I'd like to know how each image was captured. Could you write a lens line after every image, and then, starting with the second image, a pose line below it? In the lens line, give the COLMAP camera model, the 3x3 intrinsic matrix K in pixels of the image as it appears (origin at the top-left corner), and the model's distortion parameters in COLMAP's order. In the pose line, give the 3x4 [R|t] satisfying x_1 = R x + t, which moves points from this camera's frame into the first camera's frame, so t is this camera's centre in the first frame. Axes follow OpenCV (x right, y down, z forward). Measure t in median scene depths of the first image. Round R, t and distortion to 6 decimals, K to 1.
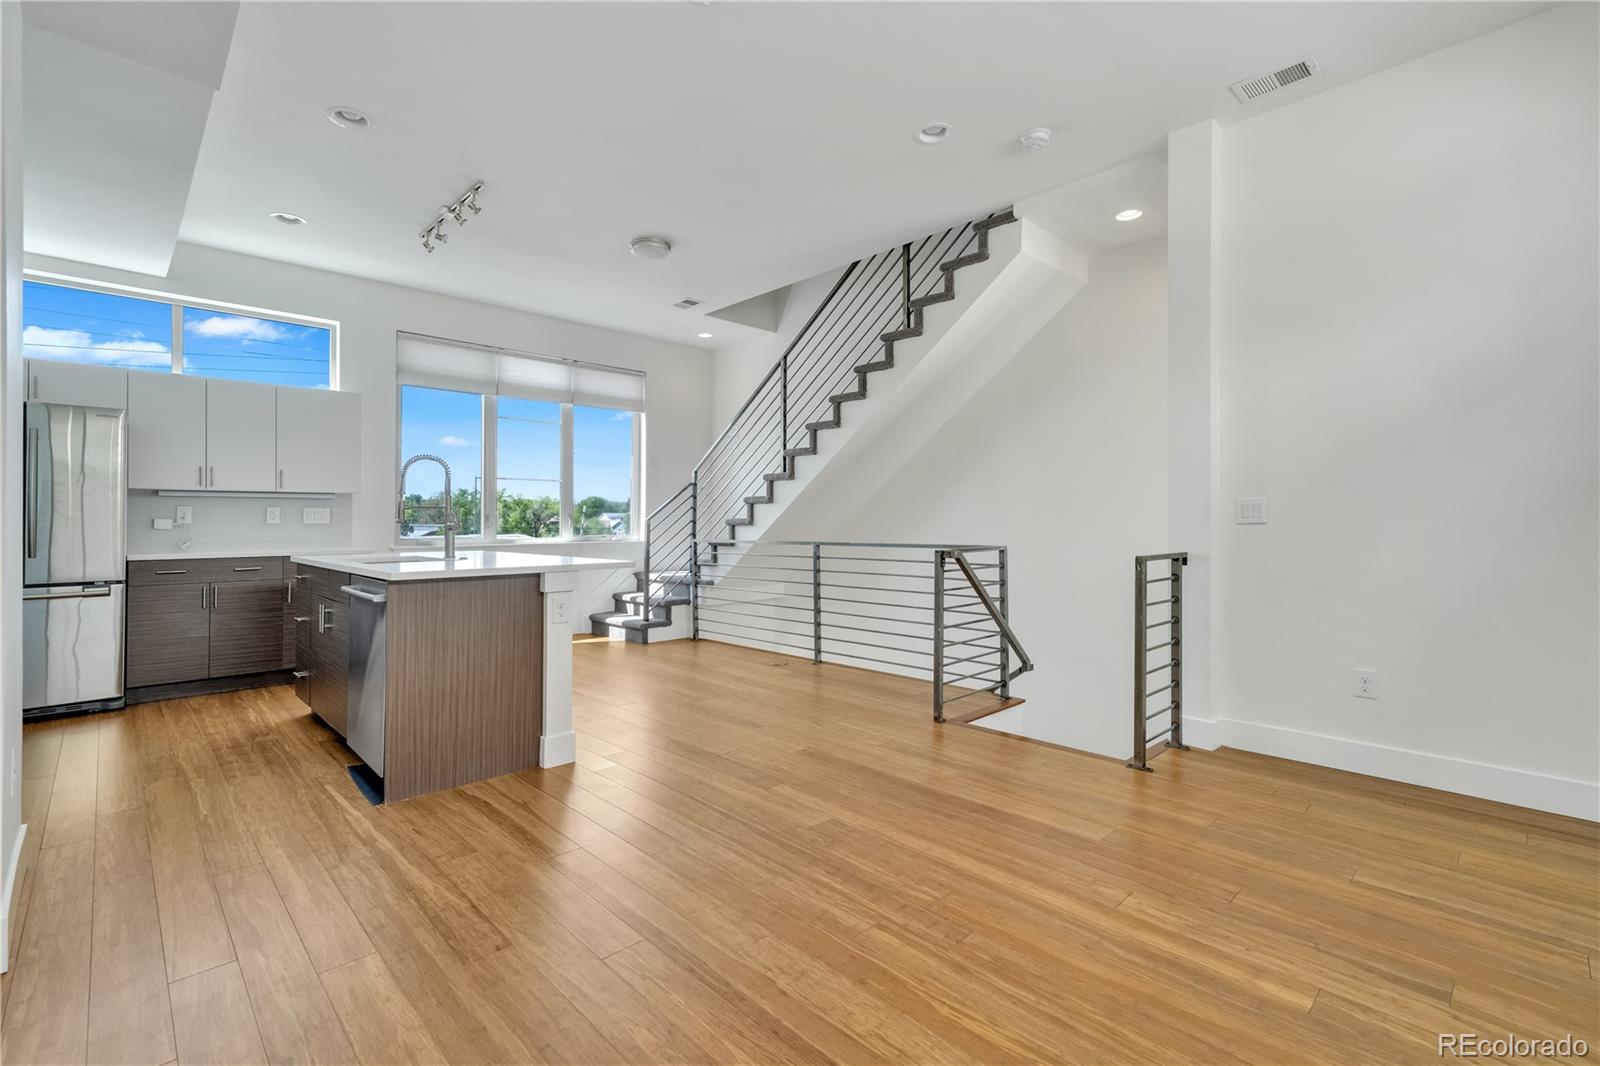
lens RADIAL K [[742.2, 0, 792.3], [0, 742.2, 516.9], [0, 0, 1]] dist [0.004614, 0.000521]
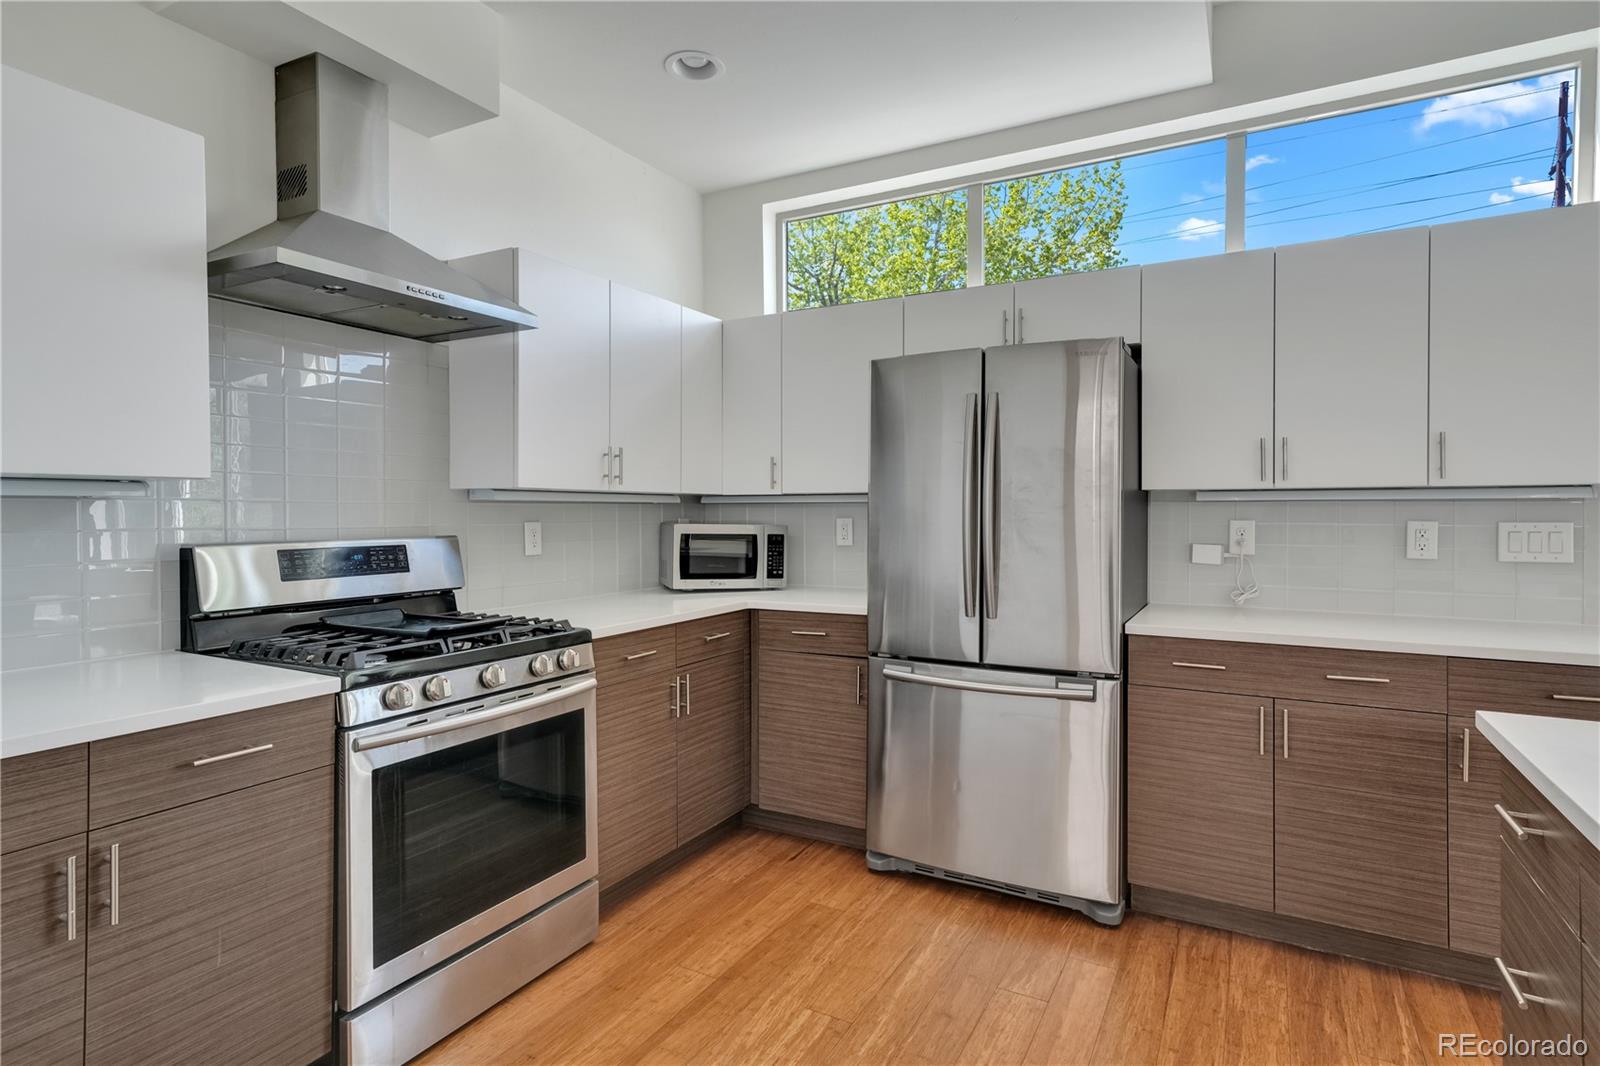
lens RADIAL K [[842.8, 0, 805.0], [0, 842.8, 517.6], [0, 0, 1]] dist [0.026284, -0.000650]
pose [[0.322834, 0.011614, -0.946384, -0.377283], [0.010704, 0.999816, 0.015921, -0.029250], [0.946395, -0.015270, 0.322651, 0.549454]]
